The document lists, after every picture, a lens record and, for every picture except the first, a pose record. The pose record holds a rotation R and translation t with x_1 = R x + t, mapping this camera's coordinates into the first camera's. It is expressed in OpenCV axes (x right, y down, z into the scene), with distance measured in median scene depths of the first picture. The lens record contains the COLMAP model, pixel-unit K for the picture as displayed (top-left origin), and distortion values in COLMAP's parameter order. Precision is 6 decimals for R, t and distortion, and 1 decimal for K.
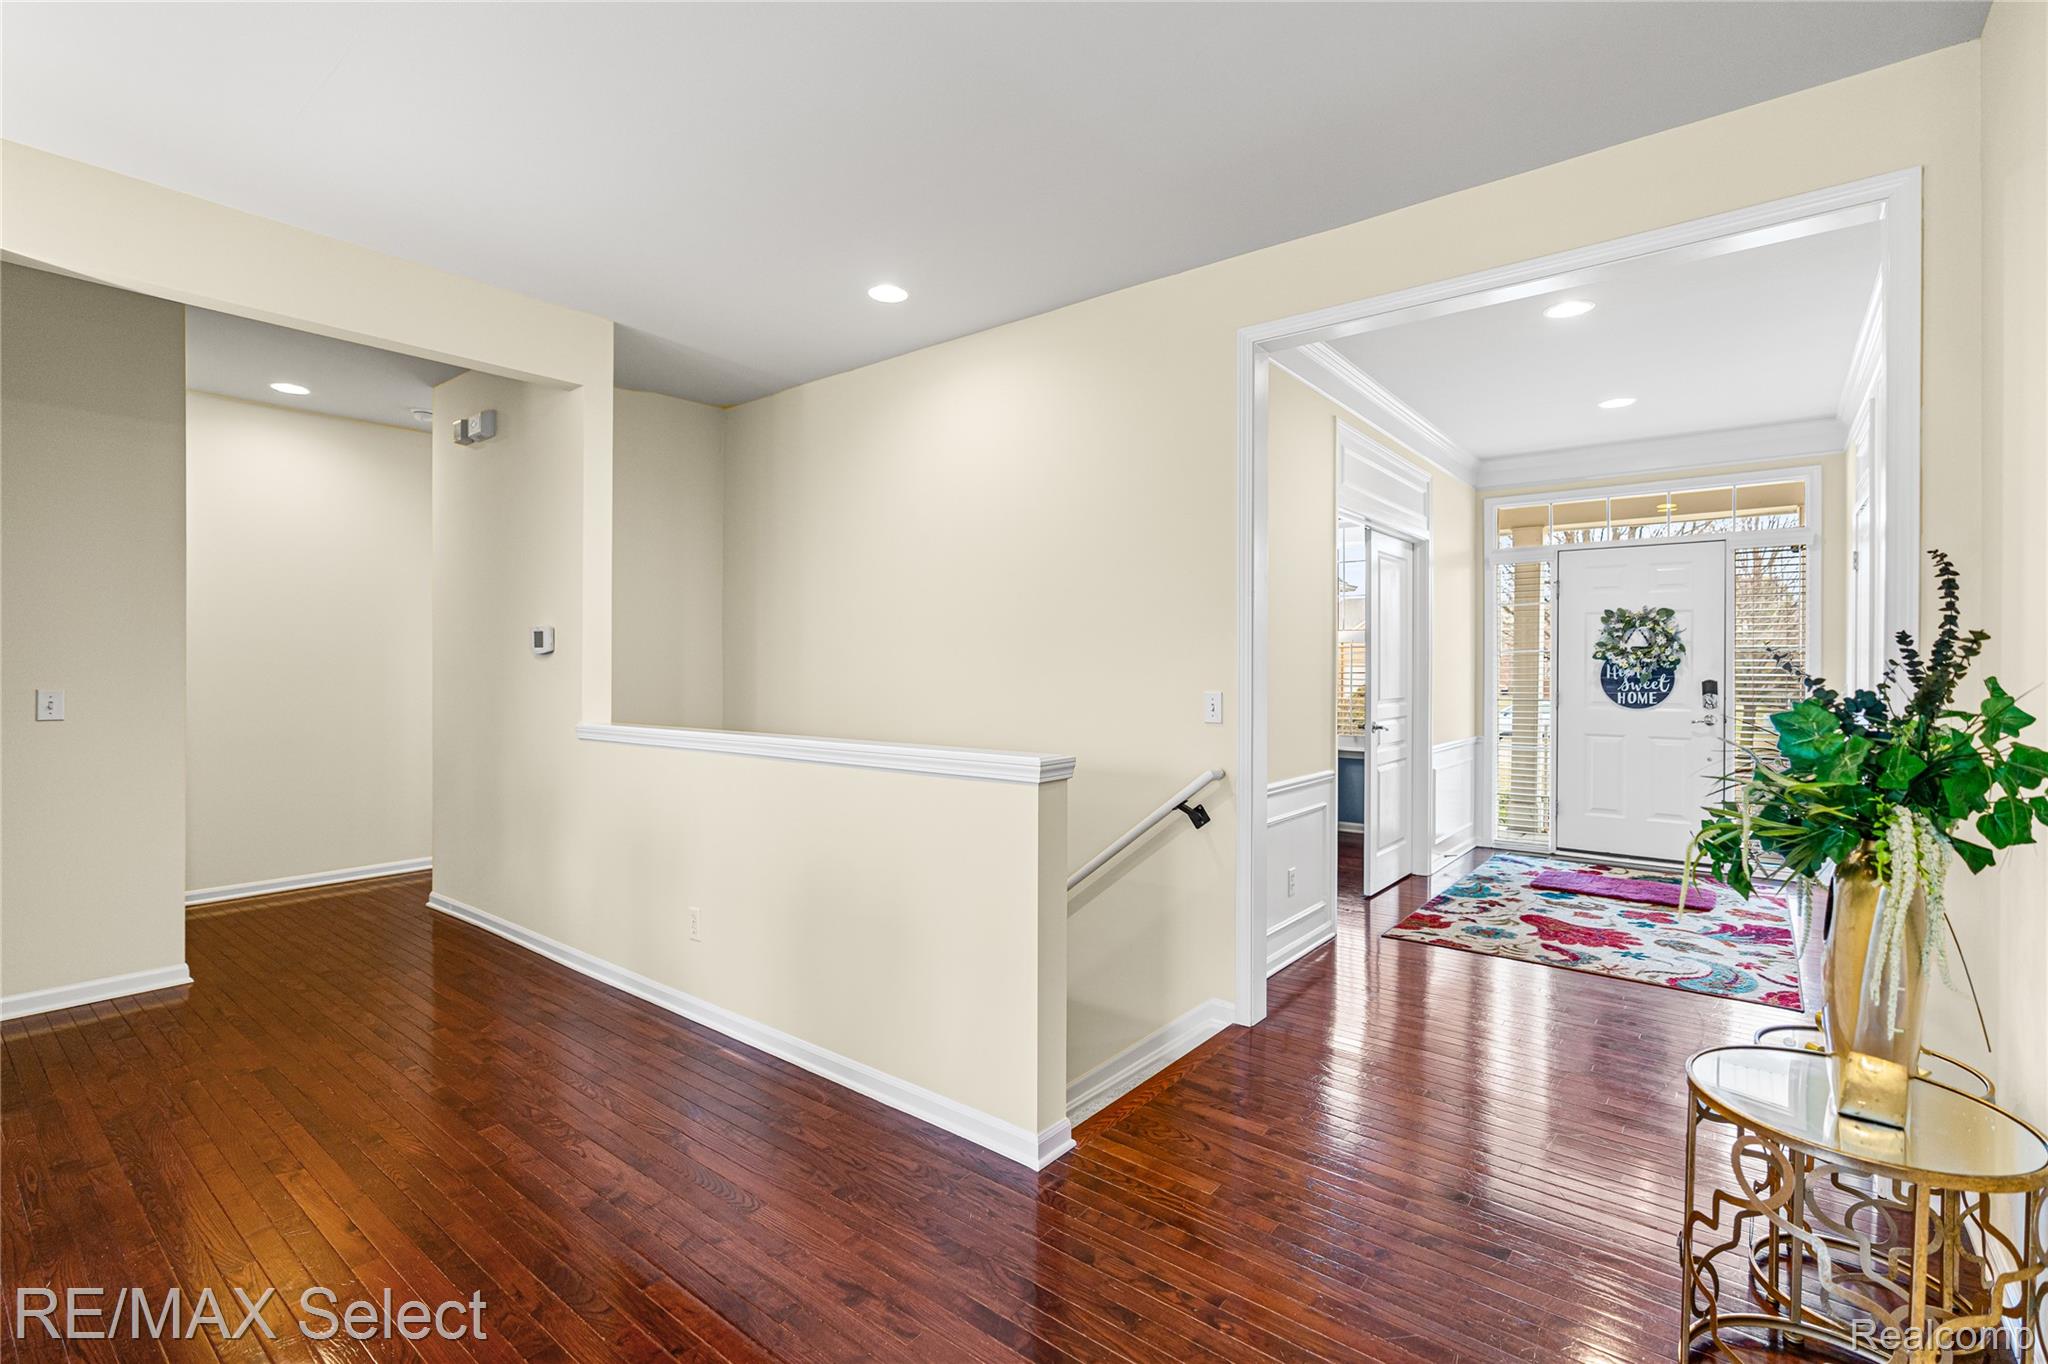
lens RADIAL K [[928.6, 0, 1047.1], [0, 928.6, 672.7], [0, 0, 1]] dist [-0.006130, 0.004270]
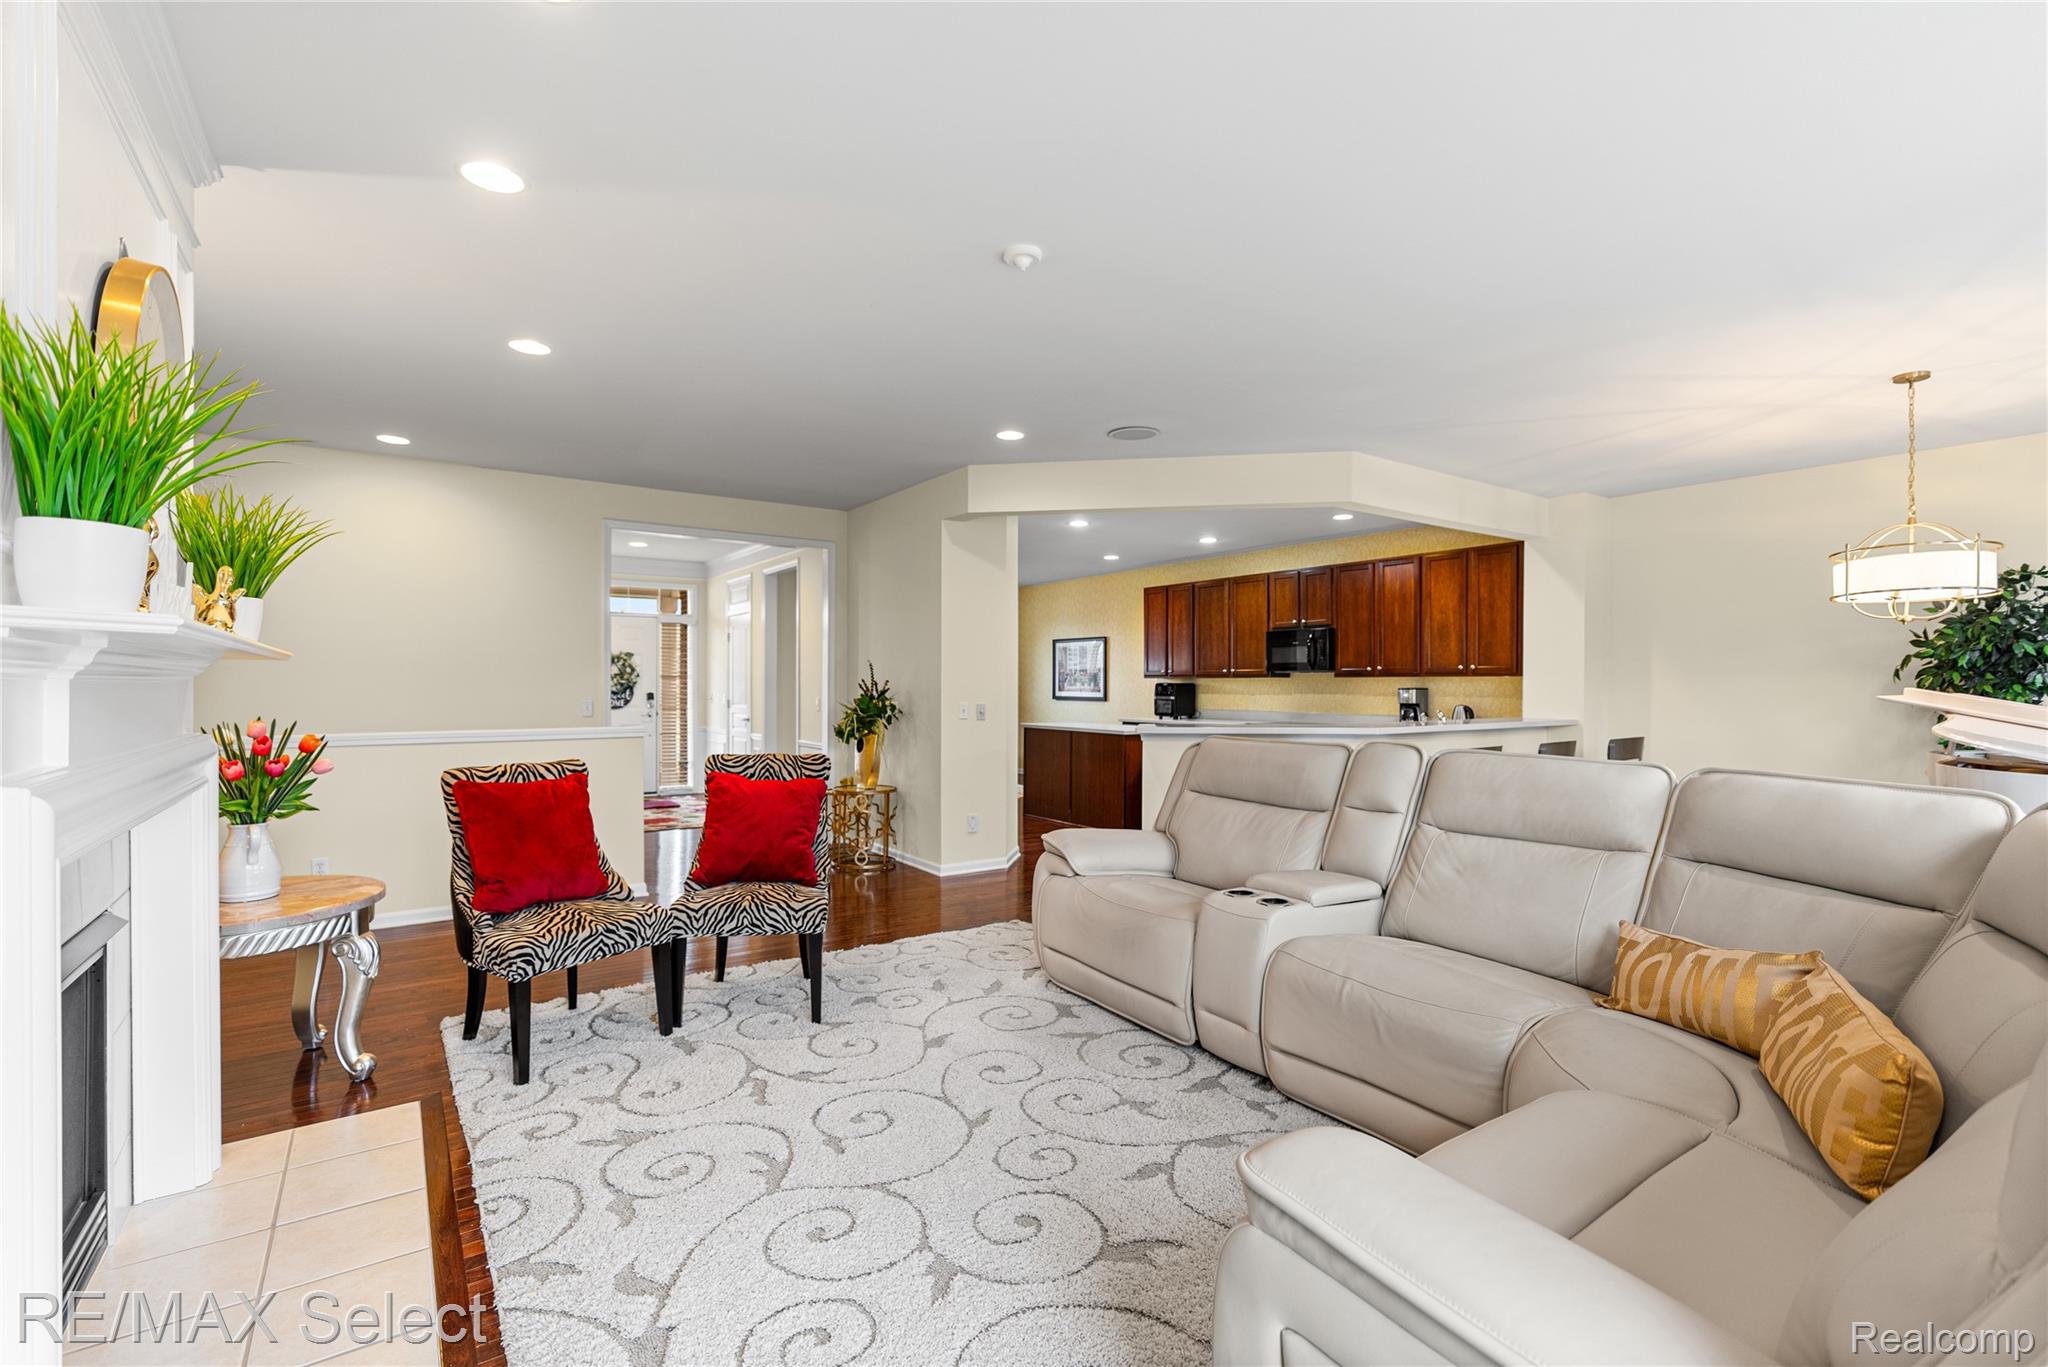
lens RADIAL K [[928.6, 0, 1014.3], [0, 928.6, 675.7], [0, 0, 1]] dist [-0.006130, 0.004270]
pose [[0.319515, 0.007896, 0.947548, -0.800244], [0.004129, 0.999944, -0.009725, -0.004394], [-0.947572, 0.007020, 0.319465, -0.278498]]
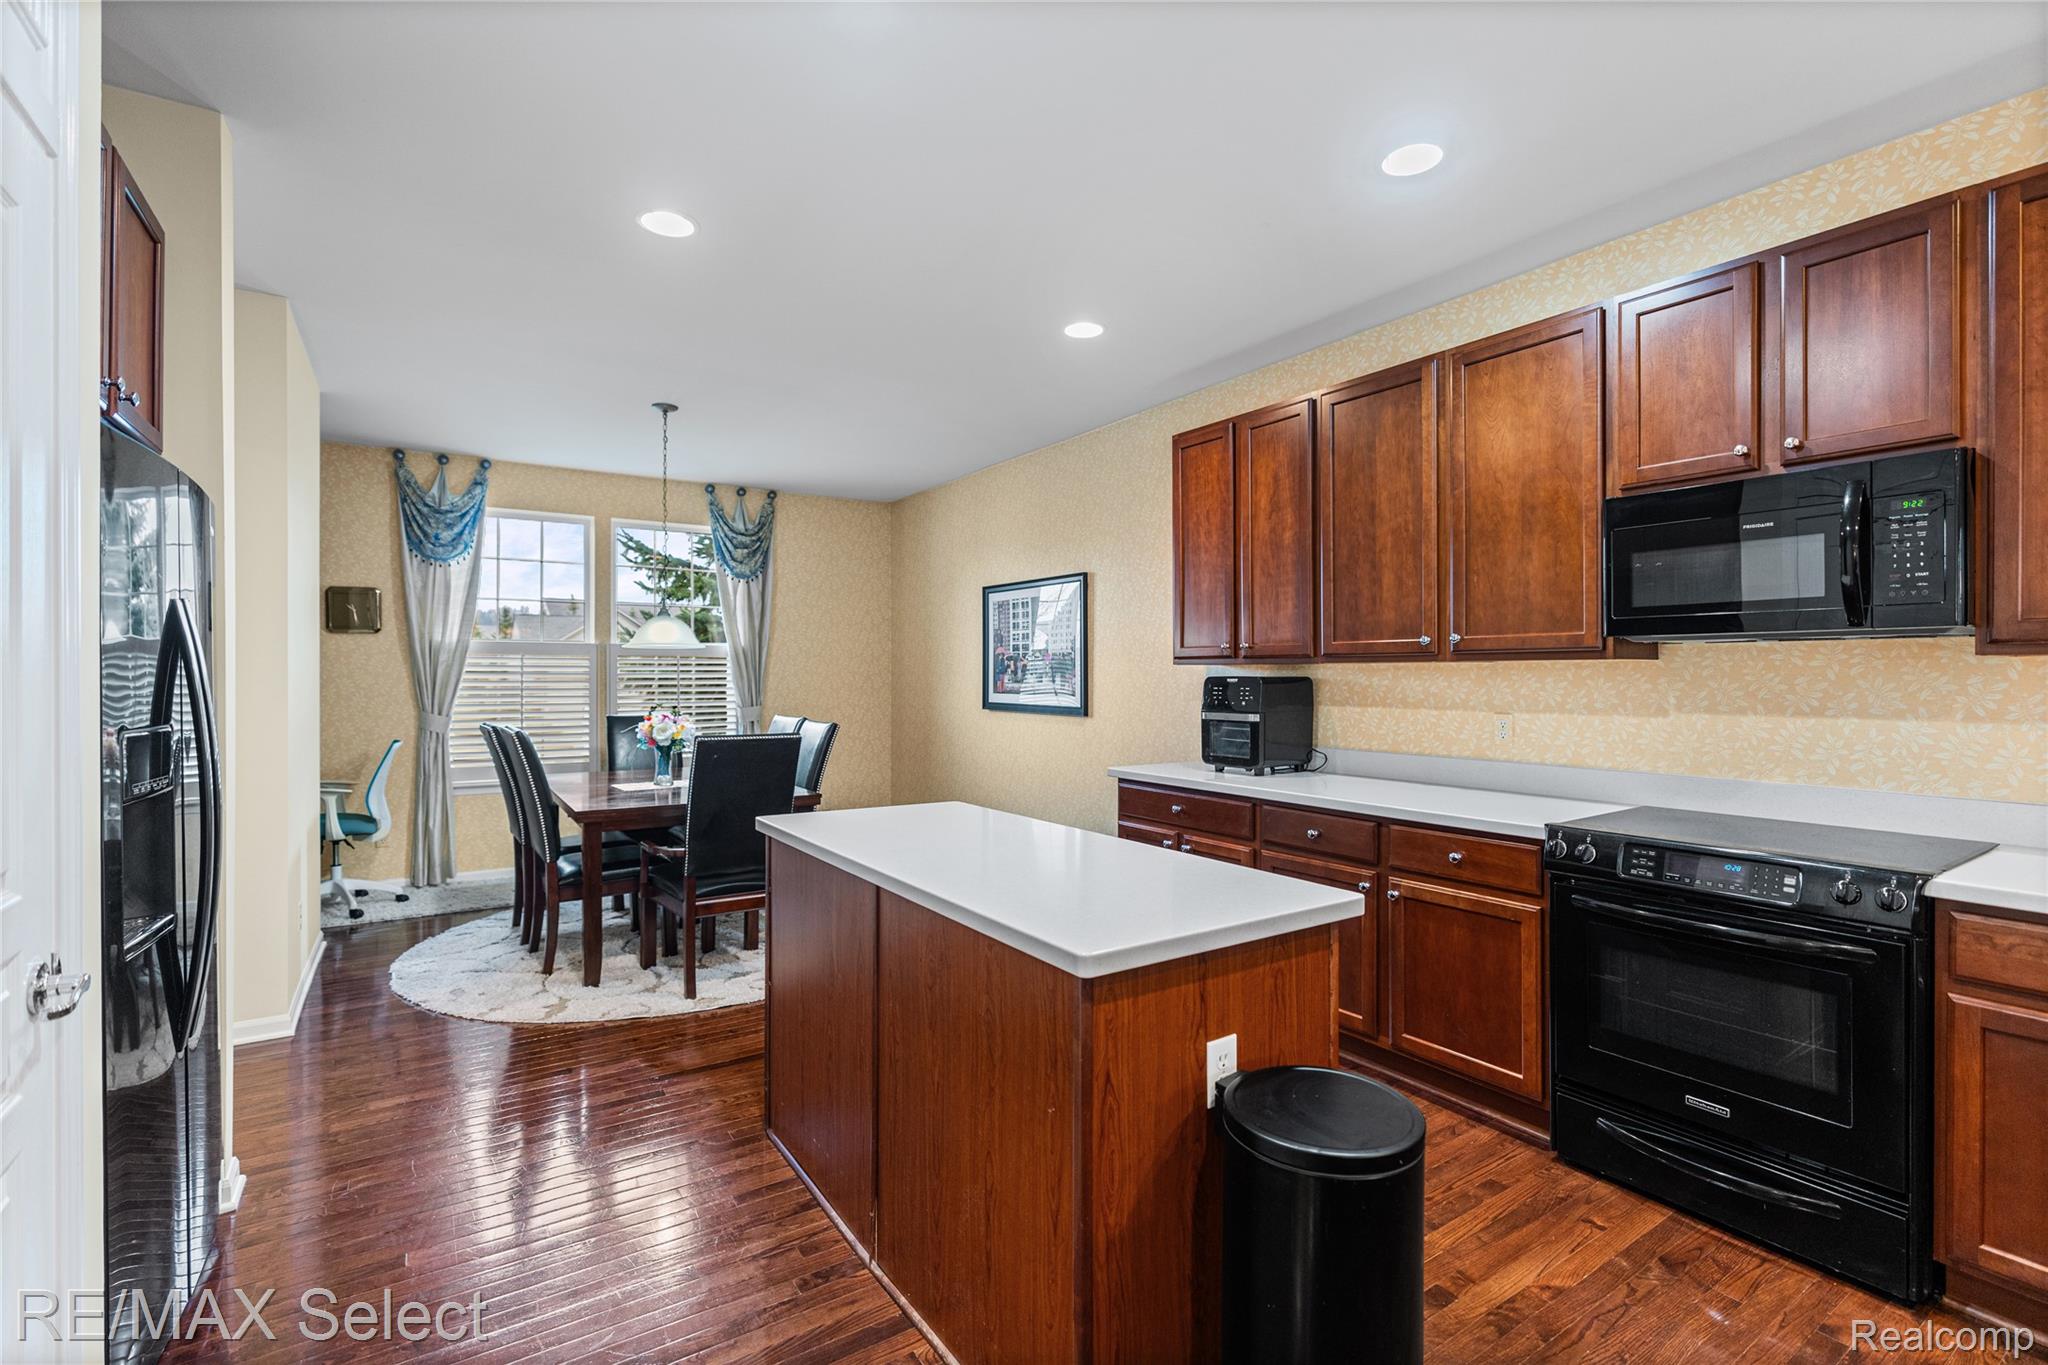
lens RADIAL K [[928.6, 0, 1019.3], [0, 928.6, 670.6], [0, 0, 1]] dist [-0.006130, 0.004270]
pose [[0.328839, 0.001295, 0.944385, 0.296390], [0.007874, 0.999961, -0.004113, -0.009236], [-0.944353, 0.008789, 0.328816, -0.059716]]
